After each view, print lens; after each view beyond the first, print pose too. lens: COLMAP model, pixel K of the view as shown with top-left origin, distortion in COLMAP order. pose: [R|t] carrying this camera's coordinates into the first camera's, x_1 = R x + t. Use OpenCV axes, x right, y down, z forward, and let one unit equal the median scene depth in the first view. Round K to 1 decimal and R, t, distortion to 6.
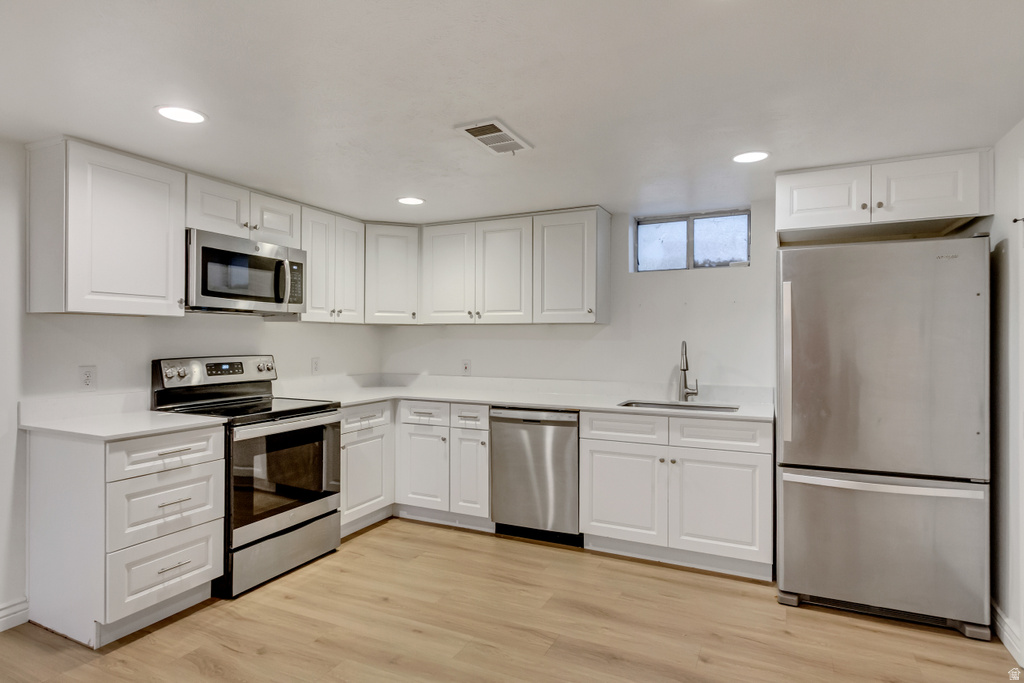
lens RADIAL K [[559.9, 0, 509.7], [0, 559.9, 339.7], [0, 0, 1]] dist [0.012566, -0.002852]
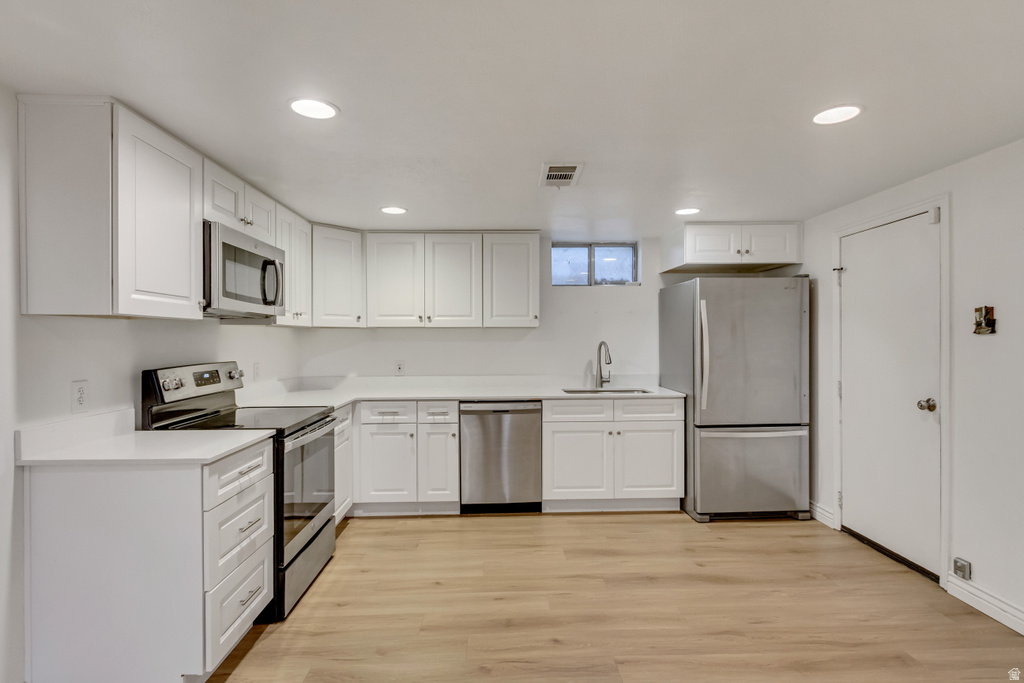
lens RADIAL K [[515.2, 0, 509.4], [0, 515.2, 343.3], [0, 0, 1]] dist [0.010525, -0.001090]
pose [[0.882485, -0.012003, 0.470186, -0.495762], [0.007945, 0.999912, 0.010615, -0.008256], [-0.470273, -0.005632, 0.882503, 0.053250]]
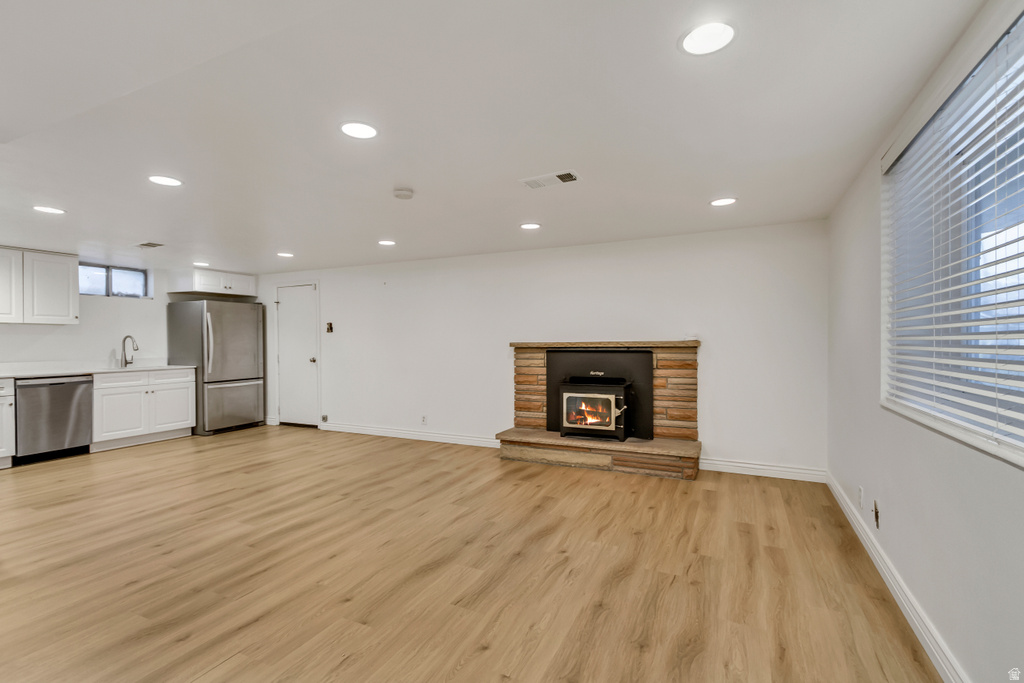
lens RADIAL K [[471.8, 0, 514.4], [0, 471.8, 347.1], [0, 0, 1]] dist [0.012406, -0.003782]
pose [[-0.010525, -0.014680, 0.999837, -1.507490], [0.007127, 0.999866, 0.014755, 0.030261], [-0.999919, 0.007282, -0.010419, -0.353212]]
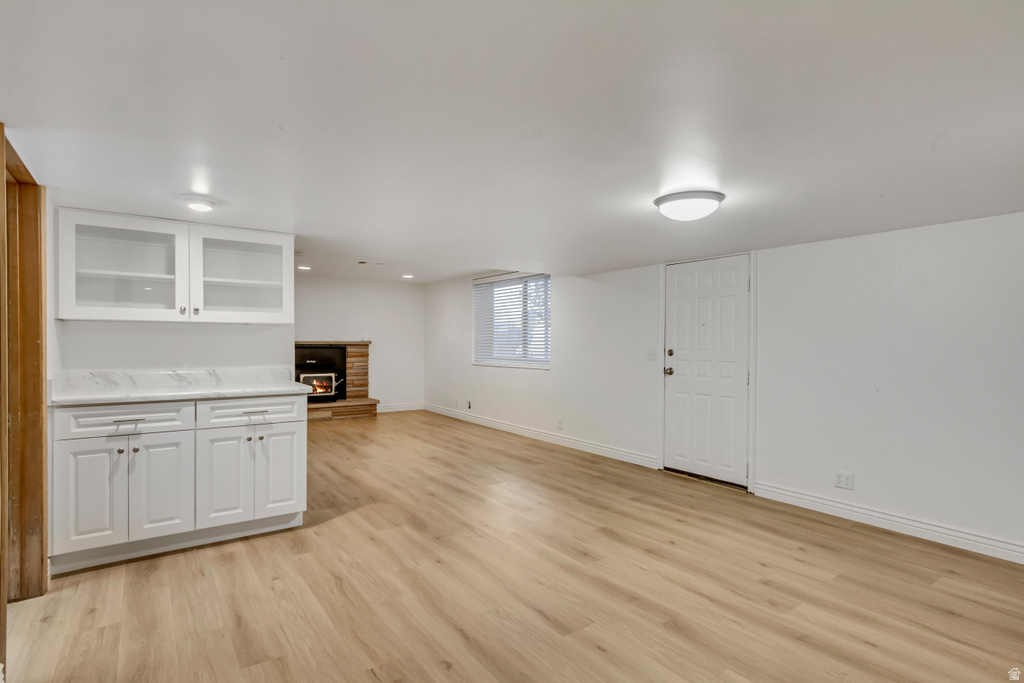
lens RADIAL K [[515.2, 0, 508.3], [0, 515.2, 349.0], [0, 0, 1]] dist [0.010525, -0.001090]
pose [[-0.875657, -0.016122, 0.482665, -2.059522], [-0.009425, 0.999823, 0.016297, 0.025930], [-0.482842, 0.009722, -0.875653, 1.082433]]
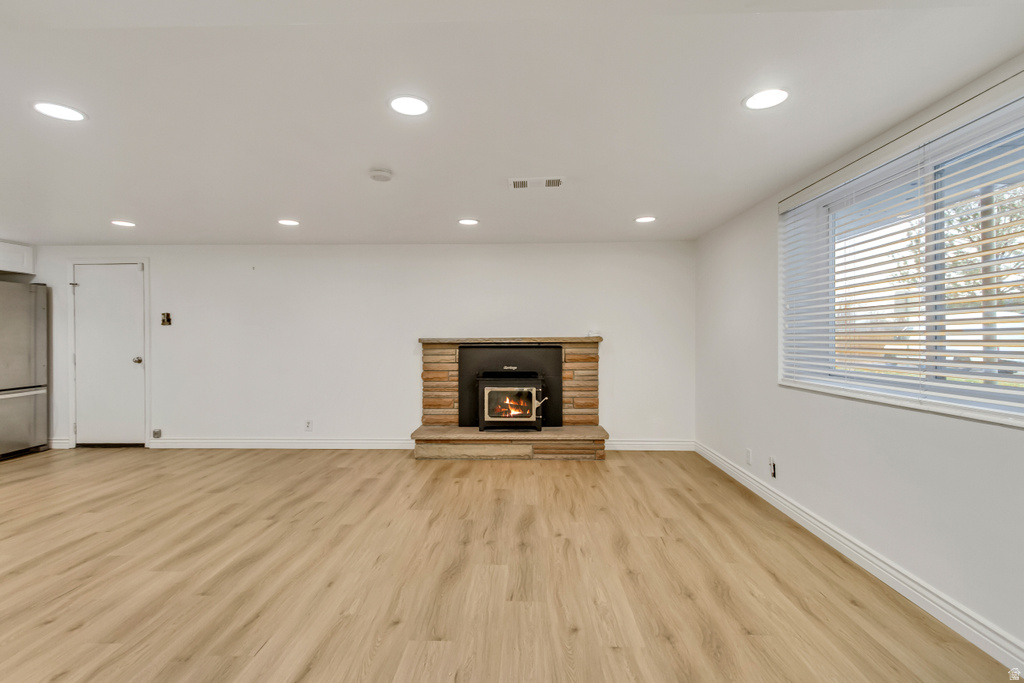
lens RADIAL K [[471.8, 0, 514.4], [0, 471.8, 339.9], [0, 0, 1]] dist [0.012406, -0.003782]
pose [[-0.415376, -0.005630, 0.909632, -1.446033], [0.002318, 0.999971, 0.007248, 0.033103], [-0.909647, 0.005119, -0.415351, 0.002191]]
